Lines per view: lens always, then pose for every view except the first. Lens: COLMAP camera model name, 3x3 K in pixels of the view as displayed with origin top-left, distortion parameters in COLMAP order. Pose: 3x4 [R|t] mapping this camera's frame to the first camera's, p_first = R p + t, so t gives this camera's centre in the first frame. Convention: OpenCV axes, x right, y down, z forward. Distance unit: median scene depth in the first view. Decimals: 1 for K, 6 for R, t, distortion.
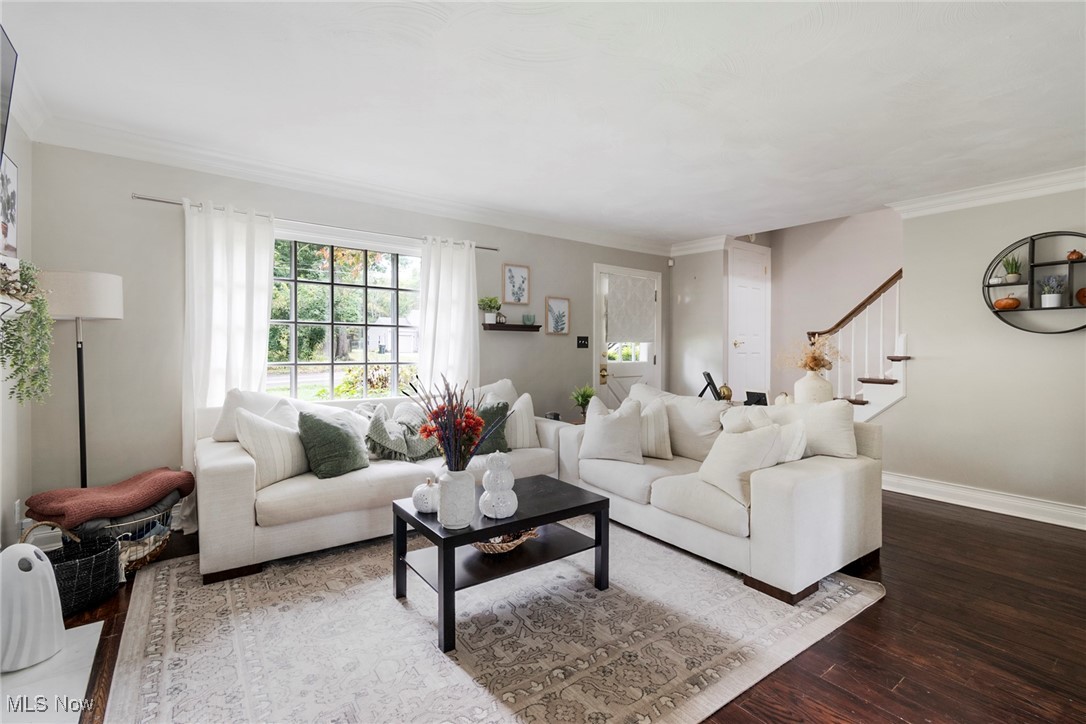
lens RADIAL K [[487.4, 0, 548.6], [0, 487.4, 349.8], [0, 0, 1]] dist [0.014820, -0.010637]
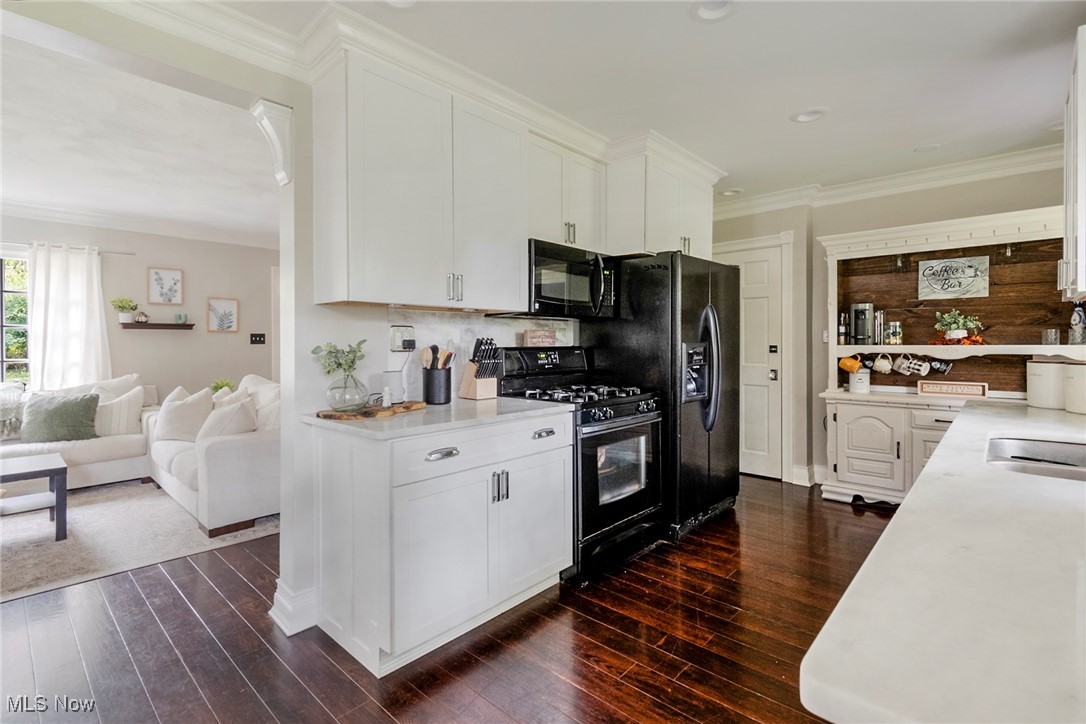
lens RADIAL K [[494.5, 0, 530.0], [0, 494.5, 343.9], [0, 0, 1]] dist [0.002446, -0.000045]
pose [[0.983305, -0.014279, 0.181405, 0.626028], [0.014727, 0.999891, -0.001123, 0.008178], [-0.181369, 0.003775, 0.983408, -0.263574]]
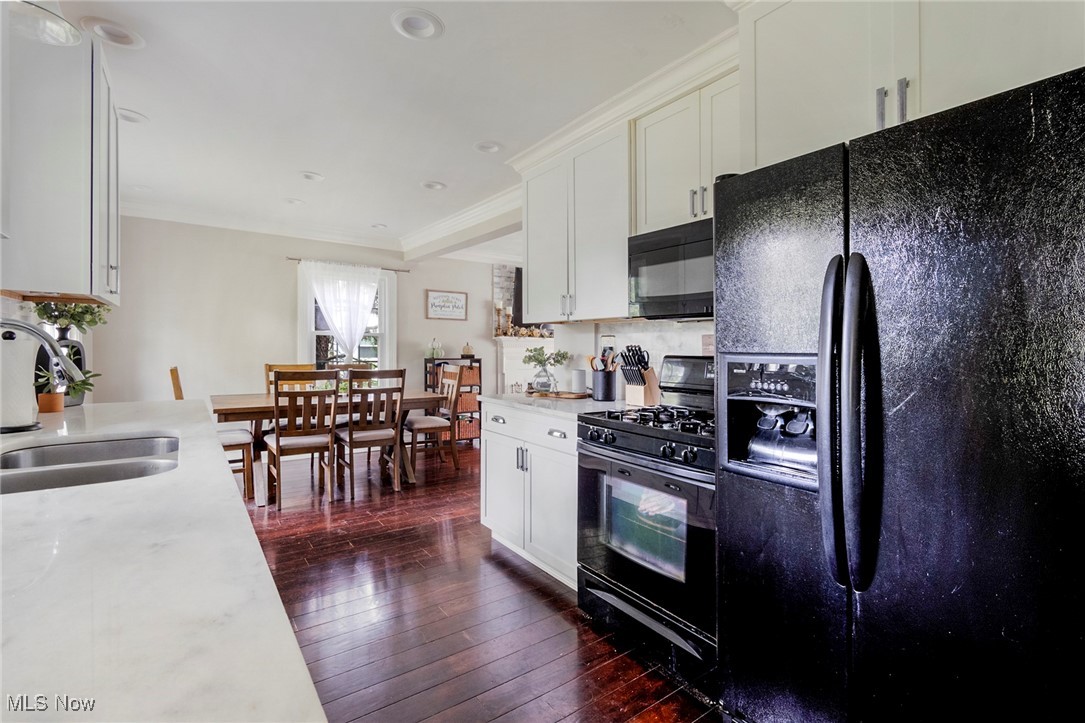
lens RADIAL K [[491.6, 0, 532.1], [0, 491.6, 342.9], [0, 0, 1]] dist [0.002900, 0.000003]
pose [[-0.021951, -0.022355, -0.999509, 1.334153], [-0.018844, 0.999582, -0.021943, 0.012322], [0.999581, 0.018353, -0.022363, 0.259341]]
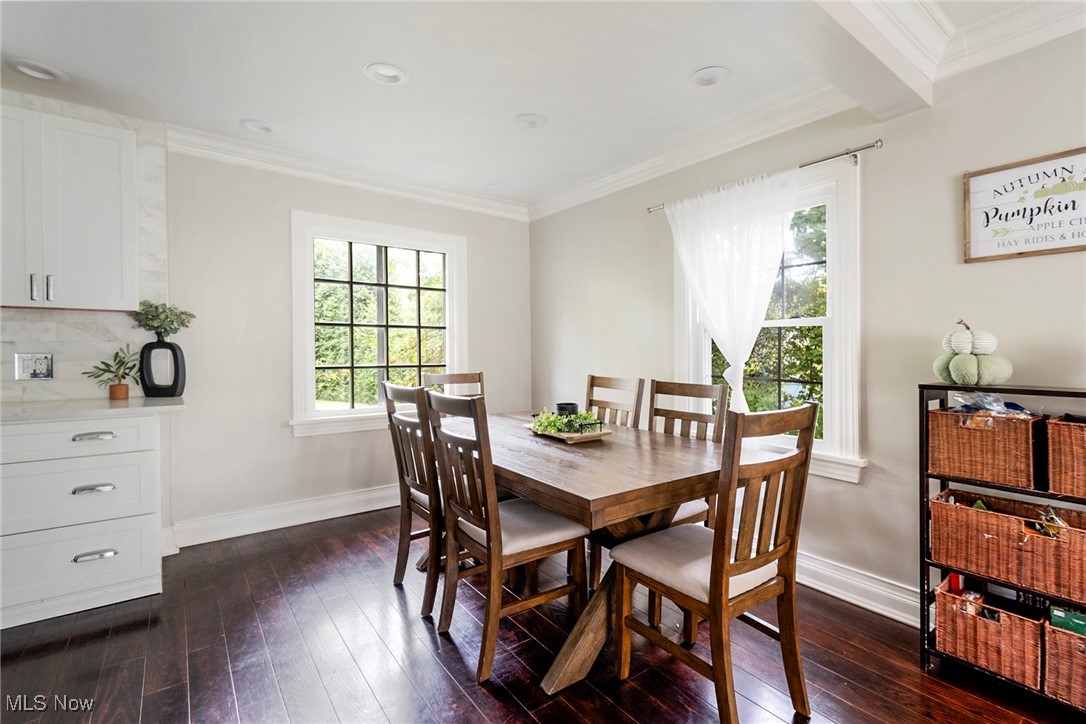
lens RADIAL K [[487.4, 0, 548.6], [0, 487.4, 349.8], [0, 0, 1]] dist [0.014820, -0.010637]
pose [[-0.999856, -0.016613, -0.003527, 0.288884], [-0.016645, 0.999818, 0.009272, 0.002145], [0.003372, 0.009330, -0.999951, 0.392968]]
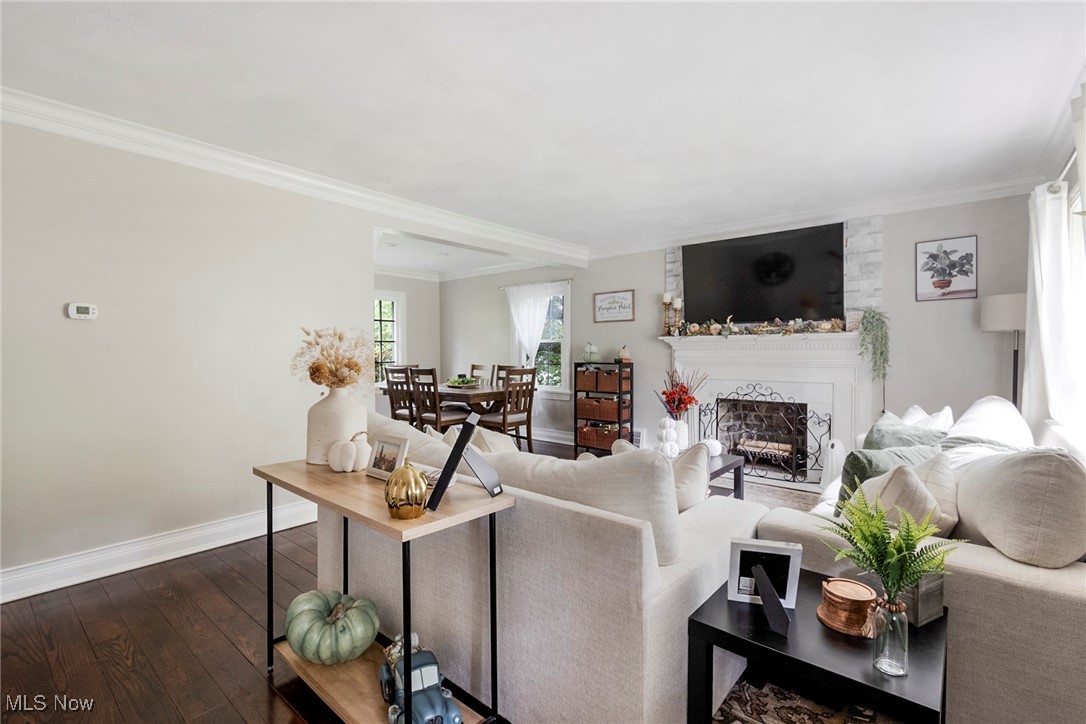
lens RADIAL K [[495.3, 0, 543.0], [0, 495.3, 362.0], [0, 0, 1]] dist [-0.001758, 0.000031]
pose [[-0.978845, -0.002876, -0.204585, 0.330148], [-0.008251, 0.999643, 0.025423, -0.005380], [0.204438, 0.026573, -0.978519, 1.327038]]
